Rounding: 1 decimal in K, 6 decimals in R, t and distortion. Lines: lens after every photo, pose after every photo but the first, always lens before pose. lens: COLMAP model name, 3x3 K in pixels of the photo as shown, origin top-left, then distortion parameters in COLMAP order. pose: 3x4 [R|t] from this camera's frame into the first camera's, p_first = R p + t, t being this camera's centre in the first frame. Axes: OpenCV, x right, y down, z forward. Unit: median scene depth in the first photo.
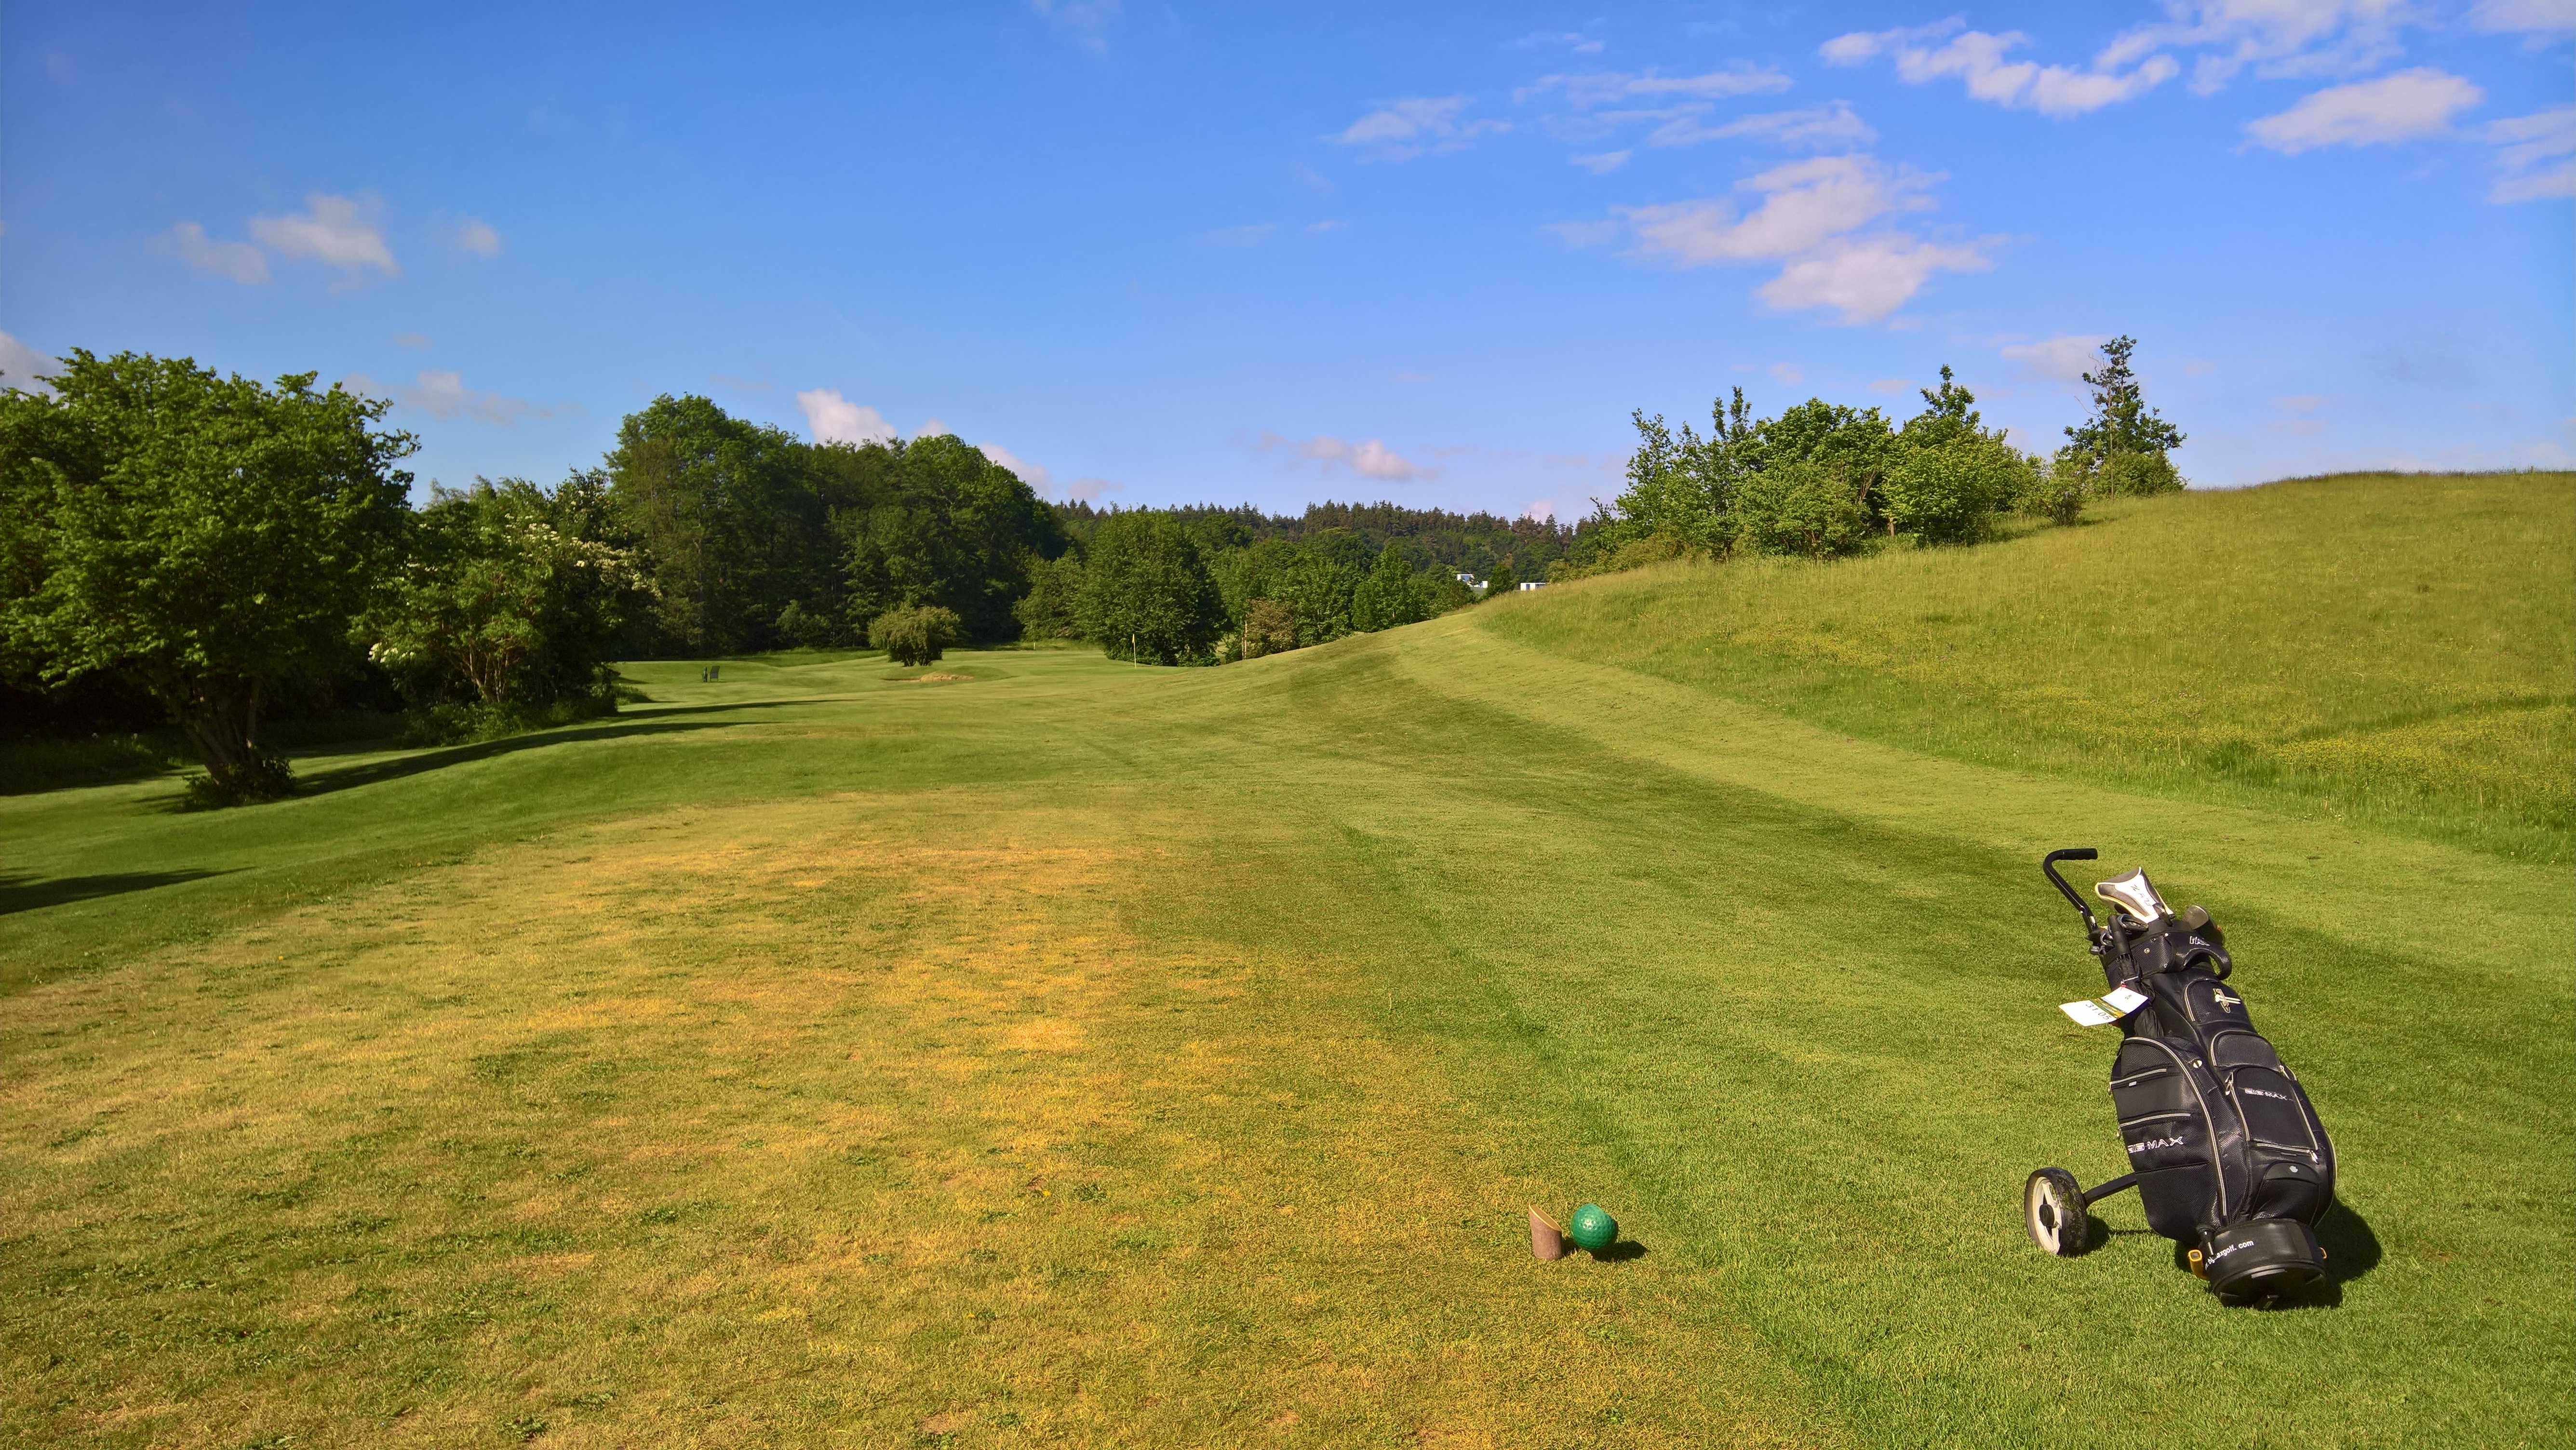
lens RADIAL K [[1048.5, 0, 1288.0], [0, 1048.5, 725.0], [0, 0, 1]] dist [0.000497, 0.000023]
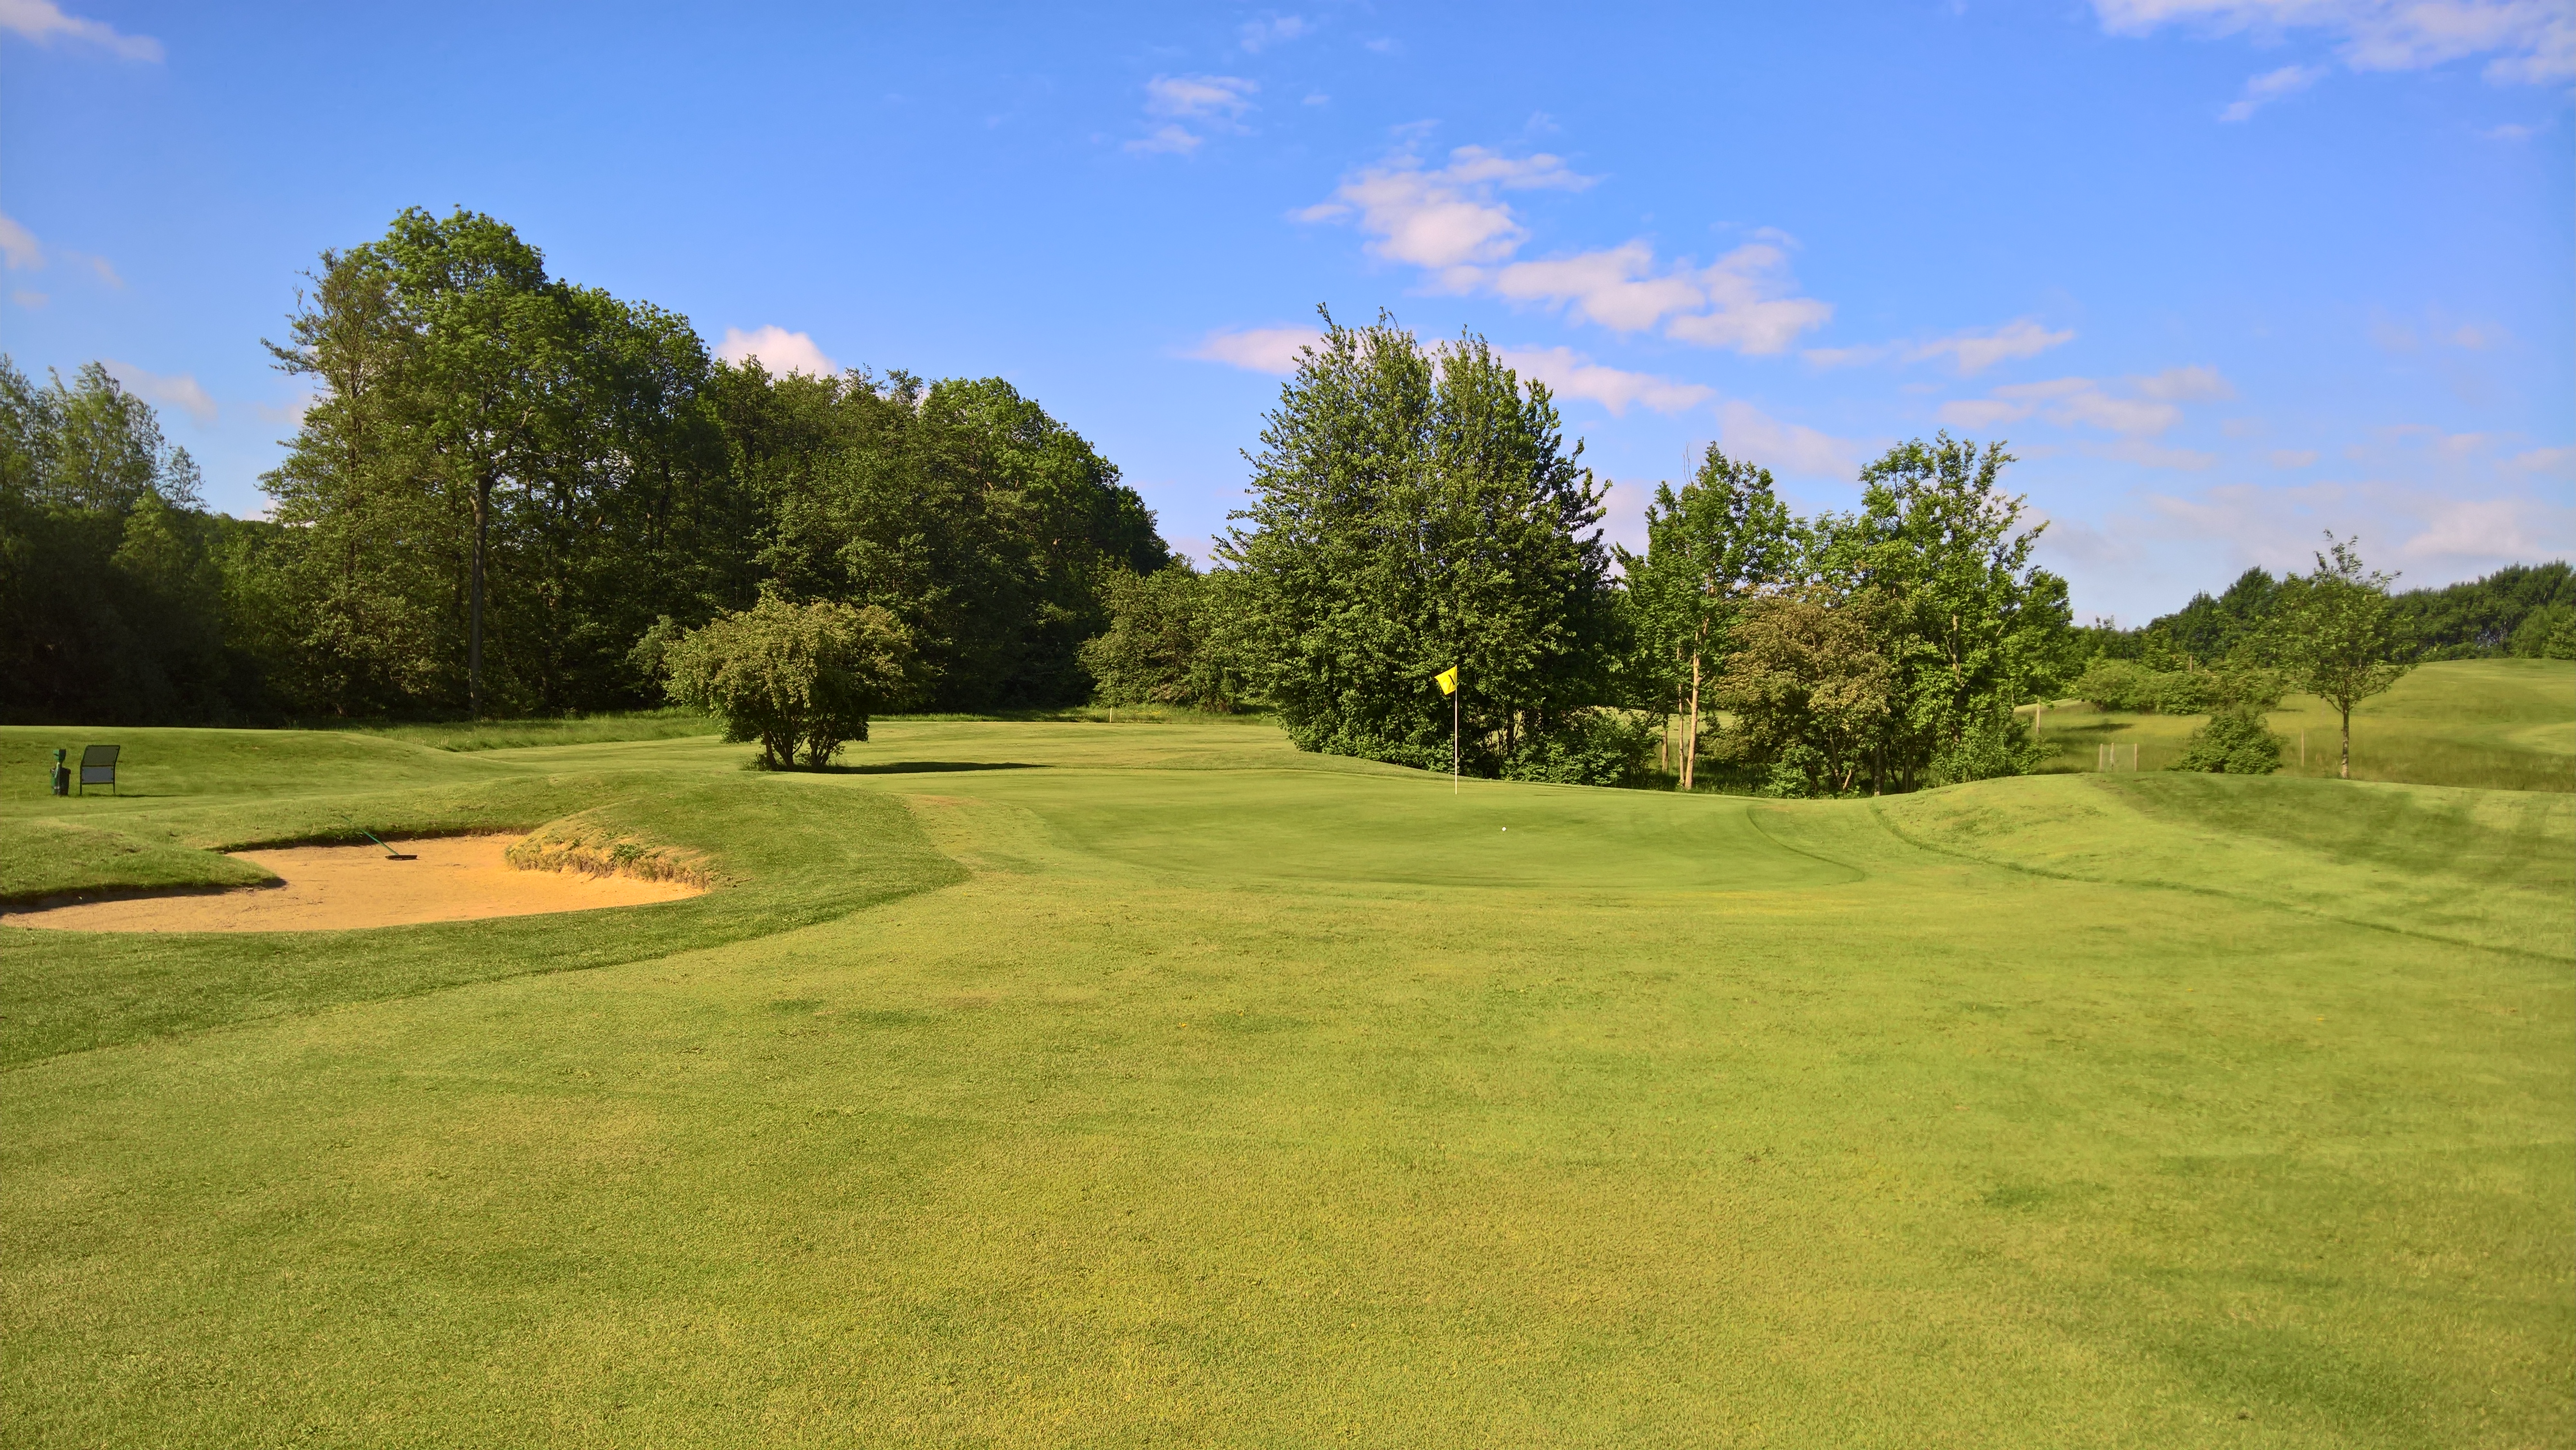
lens RADIAL K [[1048.5, 0, 1288.0], [0, 1048.5, 725.0], [0, 0, 1]] dist [0.000497, 0.000023]
pose [[0.996514, 0.023977, -0.079902, -0.114211], [-0.029921, 0.996806, -0.074039, -0.034985], [0.077871, 0.076172, 0.994049, 0.501408]]
